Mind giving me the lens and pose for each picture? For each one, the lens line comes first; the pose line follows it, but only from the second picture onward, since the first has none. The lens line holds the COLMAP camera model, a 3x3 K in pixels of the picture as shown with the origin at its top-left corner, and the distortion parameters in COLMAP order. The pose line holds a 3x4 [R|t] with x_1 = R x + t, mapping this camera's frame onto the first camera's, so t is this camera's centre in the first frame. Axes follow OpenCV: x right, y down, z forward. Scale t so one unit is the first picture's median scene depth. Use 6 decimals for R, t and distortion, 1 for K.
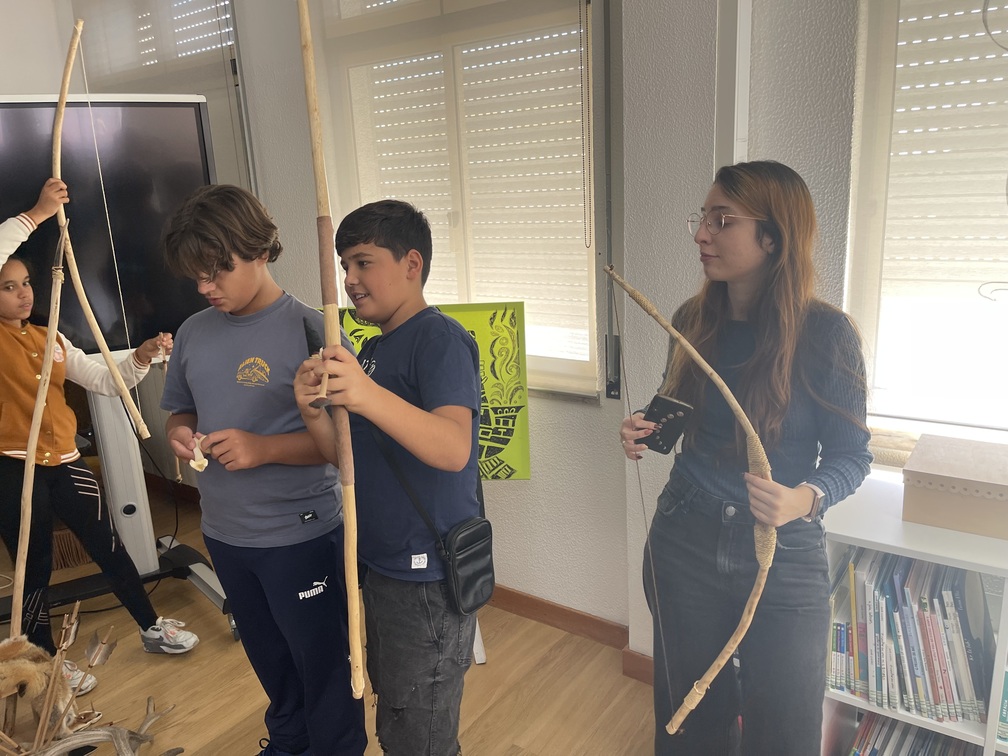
lens RADIAL K [[776.3, 0, 504.0], [0, 776.3, 378.0], [0, 0, 1]] dist [0.048591, -0.073753]
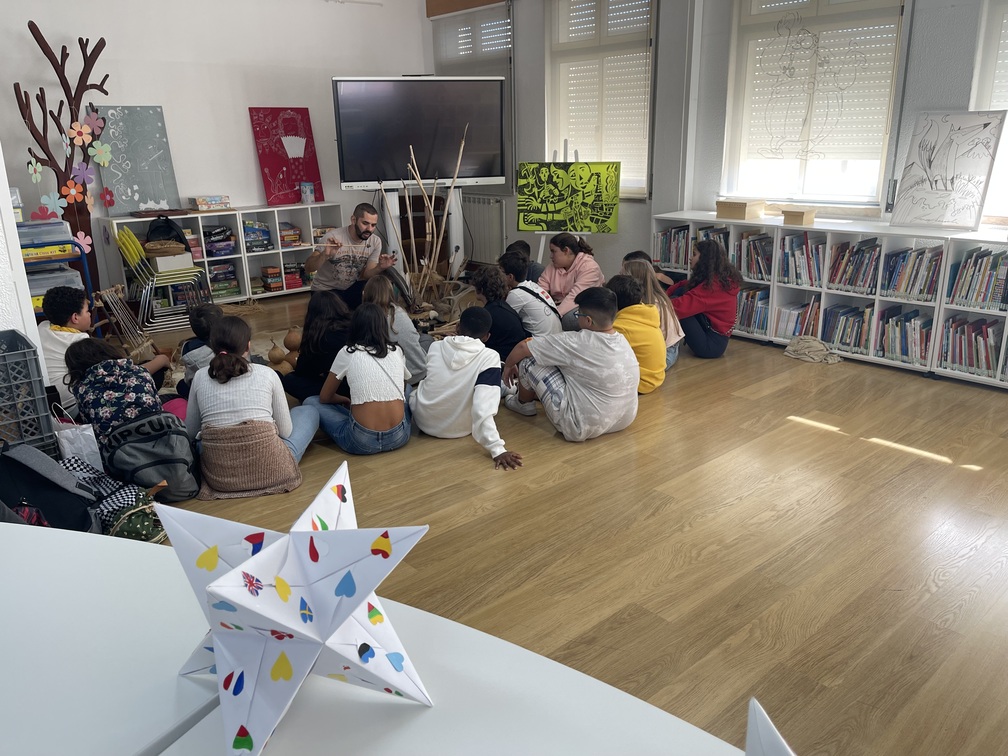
lens RADIAL K [[772.7, 0, 502.7], [0, 772.7, 393.5], [0, 0, 1]] dist [0.044994, -0.065686]
pose [[0.973677, 0.095045, -0.207170, 0.247200], [-0.076825, 0.992575, 0.094304, 0.444674], [0.214595, -0.075906, 0.973749, -1.613760]]
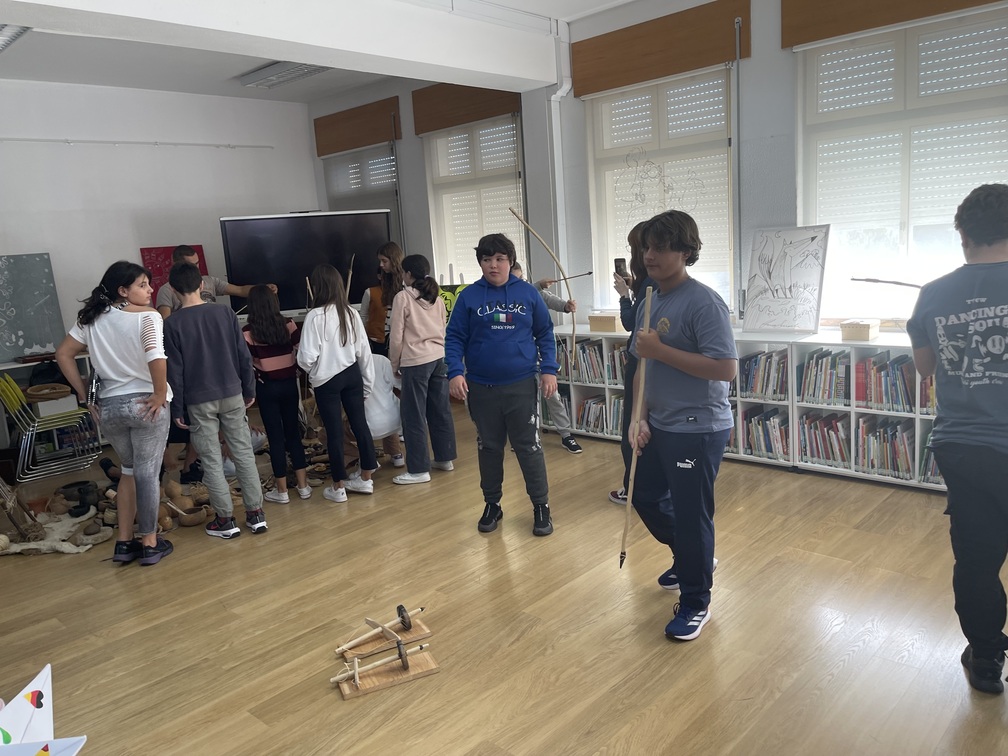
lens RADIAL K [[776.3, 0, 504.0], [0, 776.3, 378.0], [0, 0, 1]] dist [0.048591, -0.073753]
pose [[0.990796, -0.001050, -0.135360, 0.387499], [-0.007105, 0.998188, -0.059748, 0.393537], [0.135178, 0.060160, 0.988993, -1.631873]]
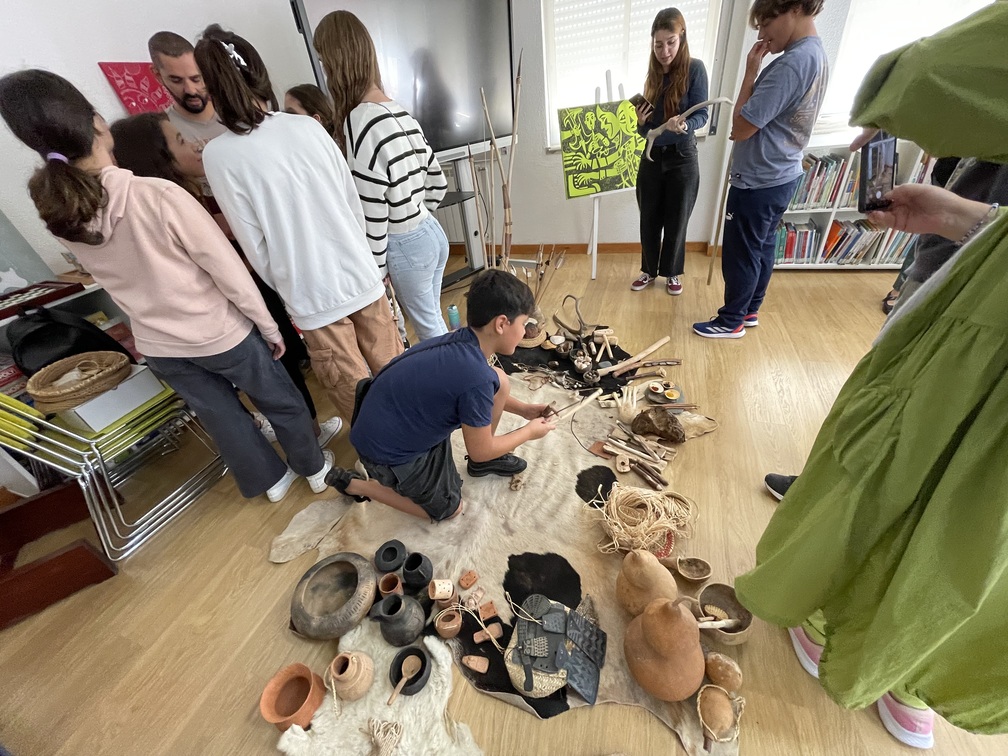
lens RADIAL K [[403.1, 0, 504.0], [0, 403.1, 378.0], [0, 0, 1]] dist [-0.013275, -0.000022]
pose [[0.949776, -0.227400, 0.214979, -0.849007], [0.144983, 0.928565, 0.341683, 0.198112], [-0.277320, -0.293354, 0.914897, -0.162165]]
